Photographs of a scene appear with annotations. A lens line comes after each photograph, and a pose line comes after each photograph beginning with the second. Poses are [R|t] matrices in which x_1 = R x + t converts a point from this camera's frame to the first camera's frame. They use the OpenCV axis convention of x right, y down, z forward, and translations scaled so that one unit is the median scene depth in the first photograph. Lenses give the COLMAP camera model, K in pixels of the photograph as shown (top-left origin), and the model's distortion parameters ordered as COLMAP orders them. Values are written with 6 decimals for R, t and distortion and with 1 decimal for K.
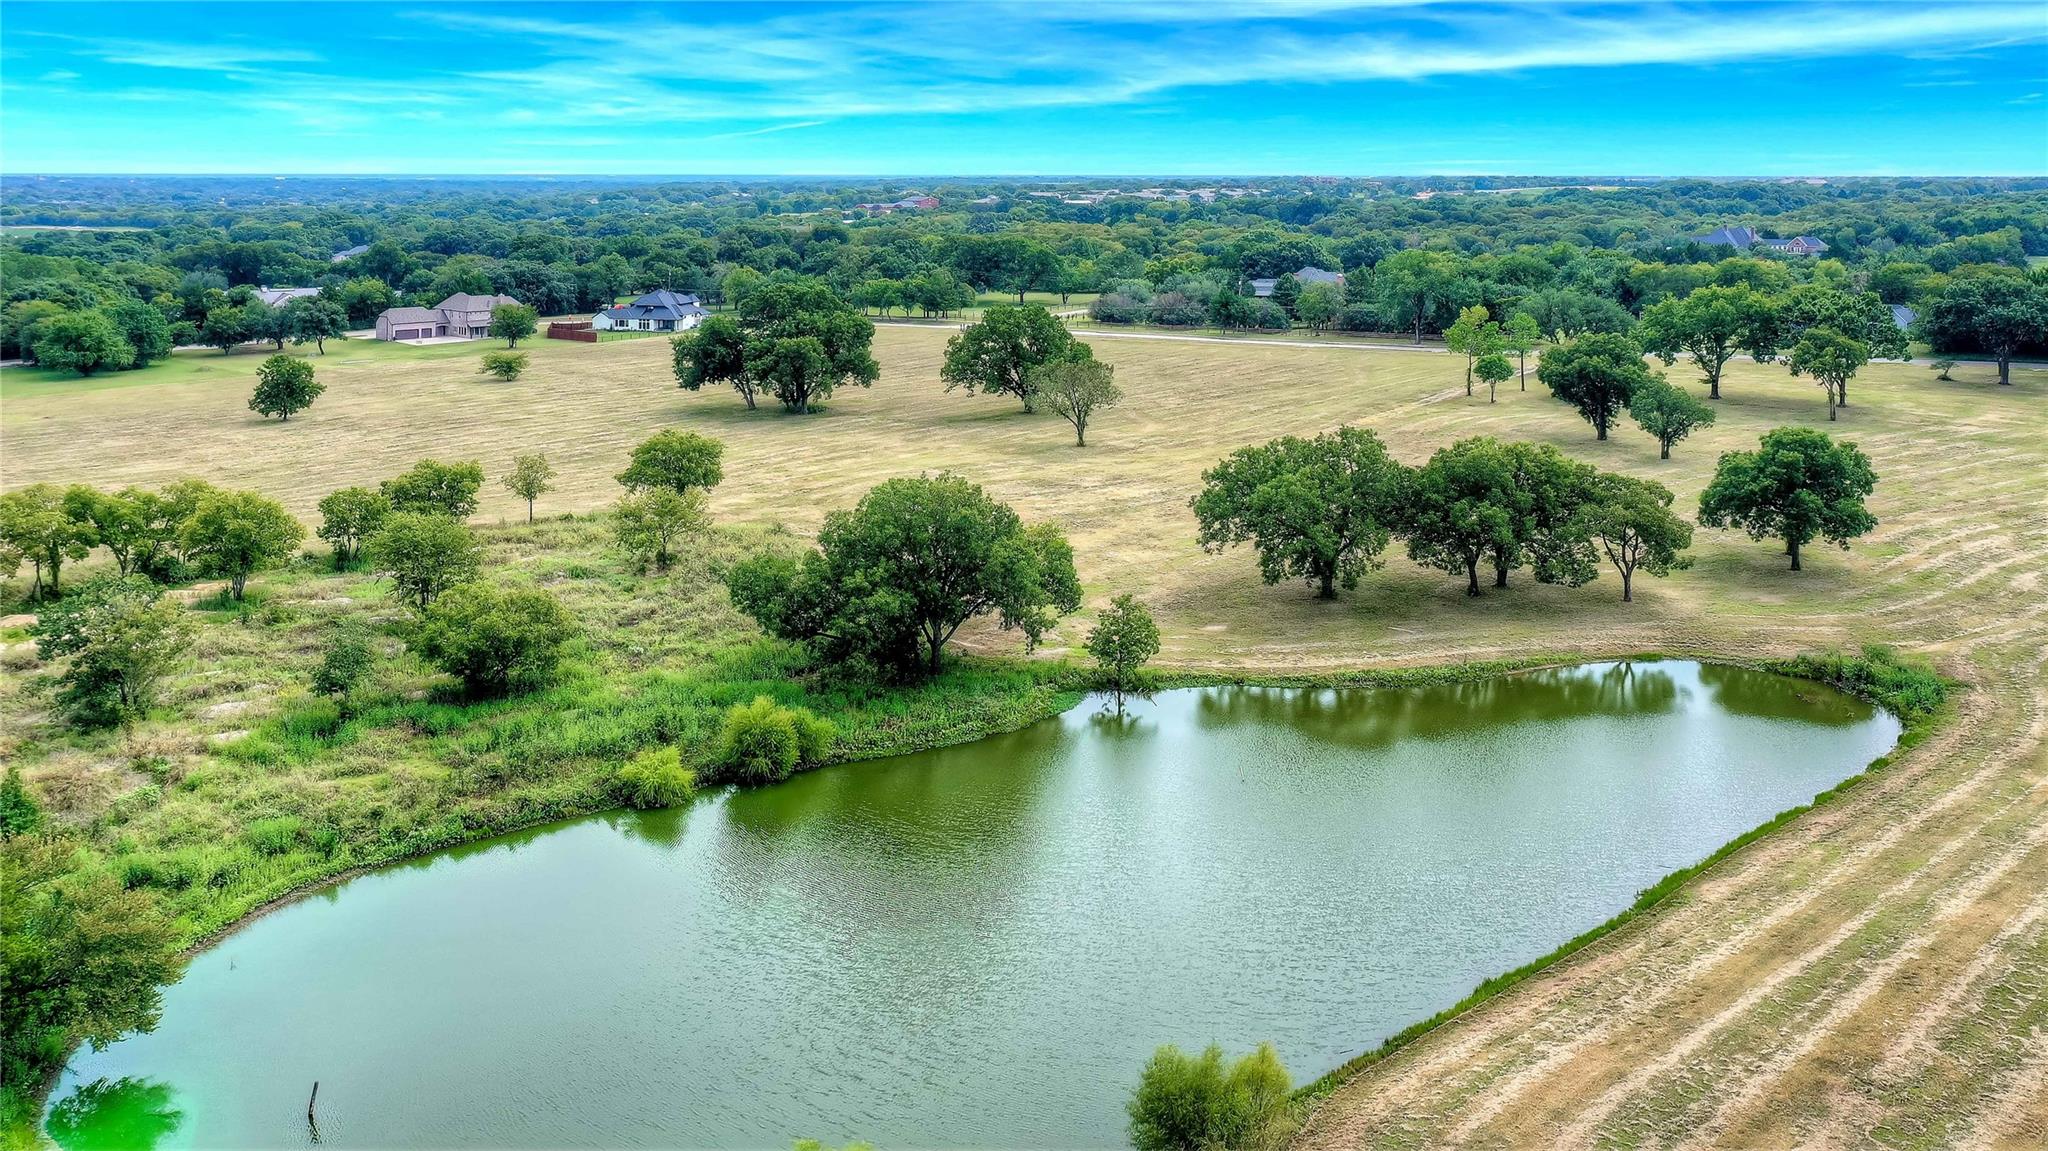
lens RADIAL K [[1798.2, 0, 1024.0], [0, 1798.2, 575.5], [0, 0, 1]] dist [-0.000937, 0.000568]
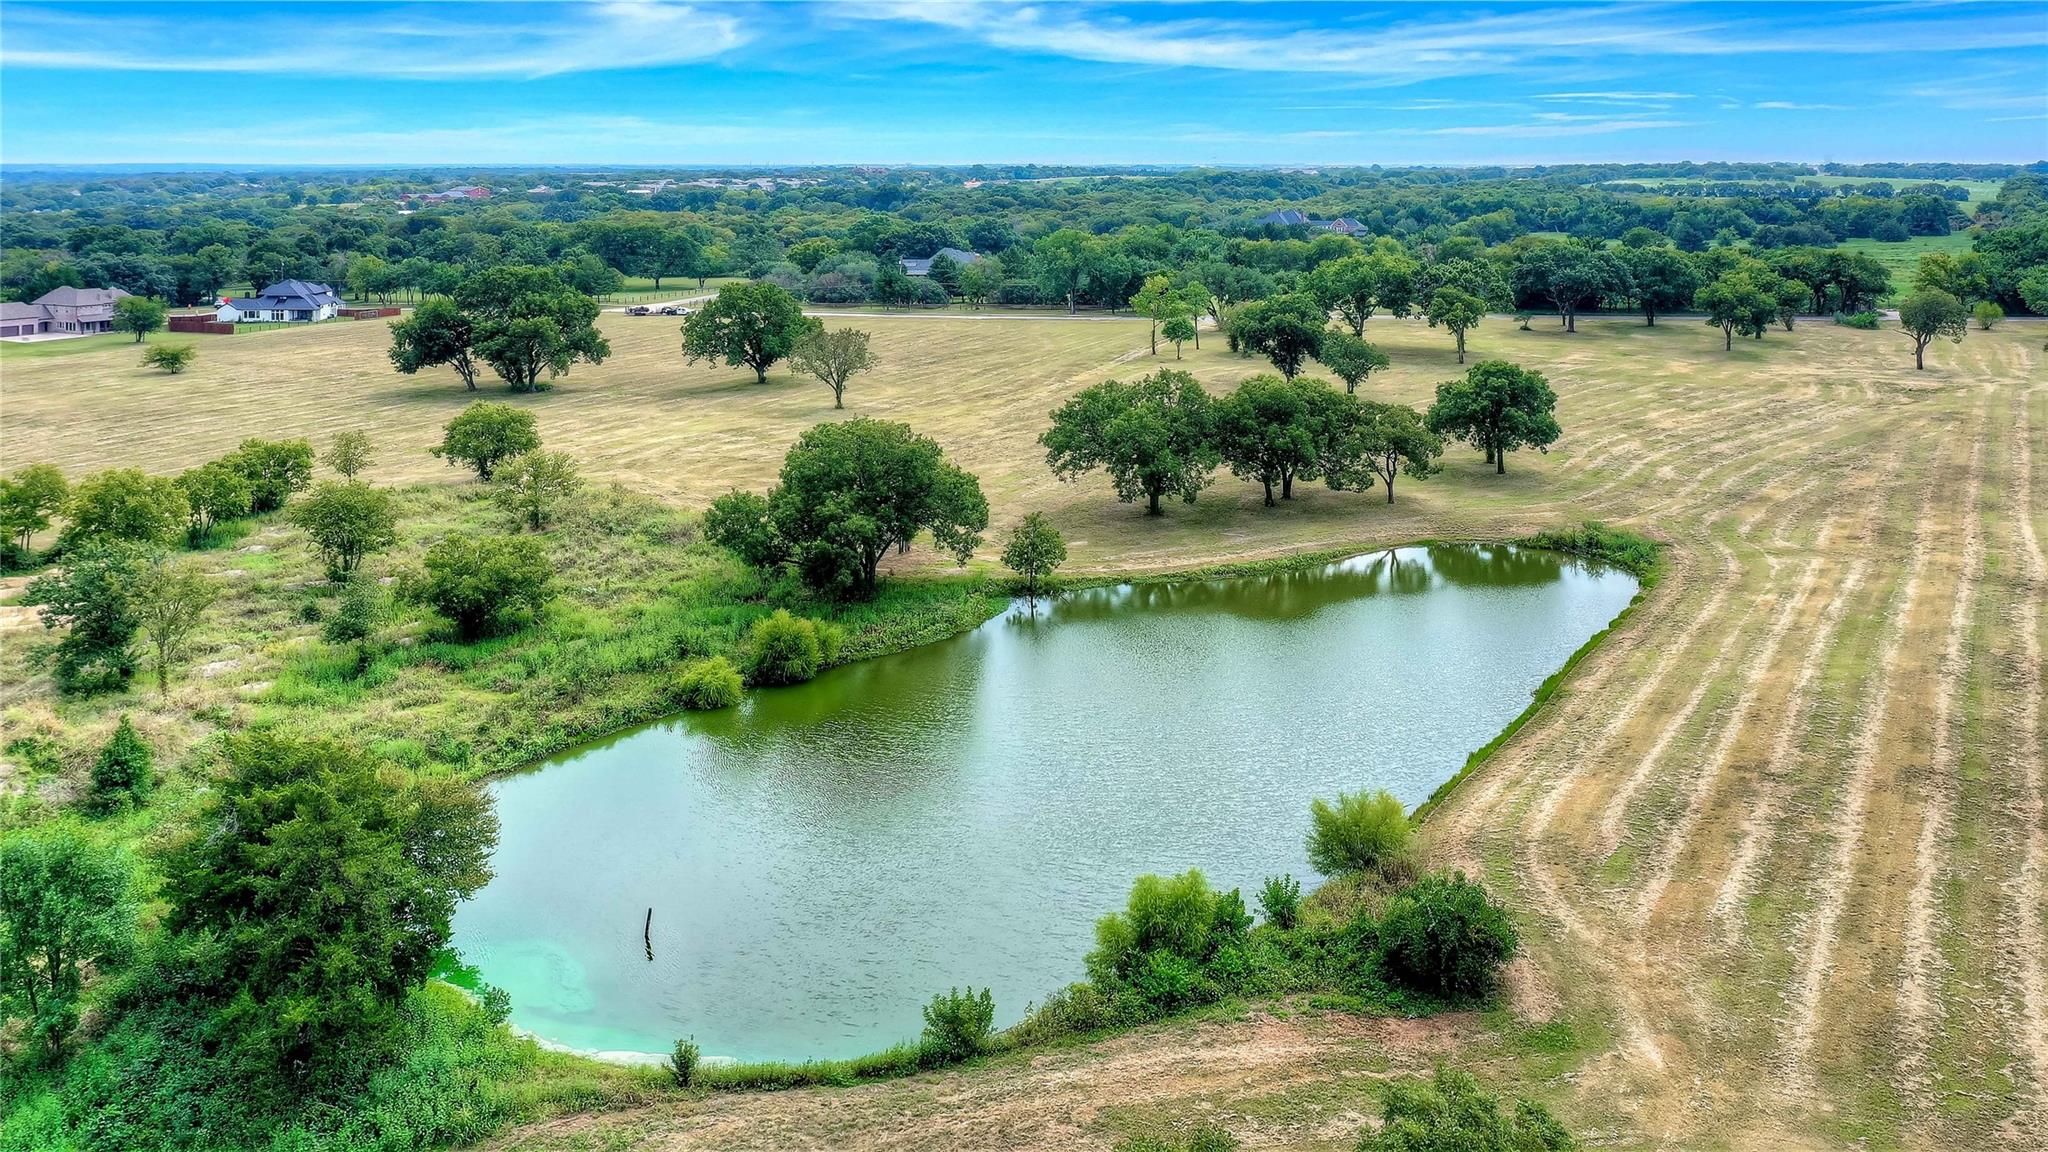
lens RADIAL K [[1798.2, 0, 1024.0], [0, 1798.2, 576.0], [0, 0, 1]] dist [-0.000937, 0.000568]
pose [[0.957968, -0.062275, 0.280034, -0.180181], [0.061132, 0.998047, 0.012824, 0.023203], [-0.280286, 0.004835, 0.959904, -0.081719]]
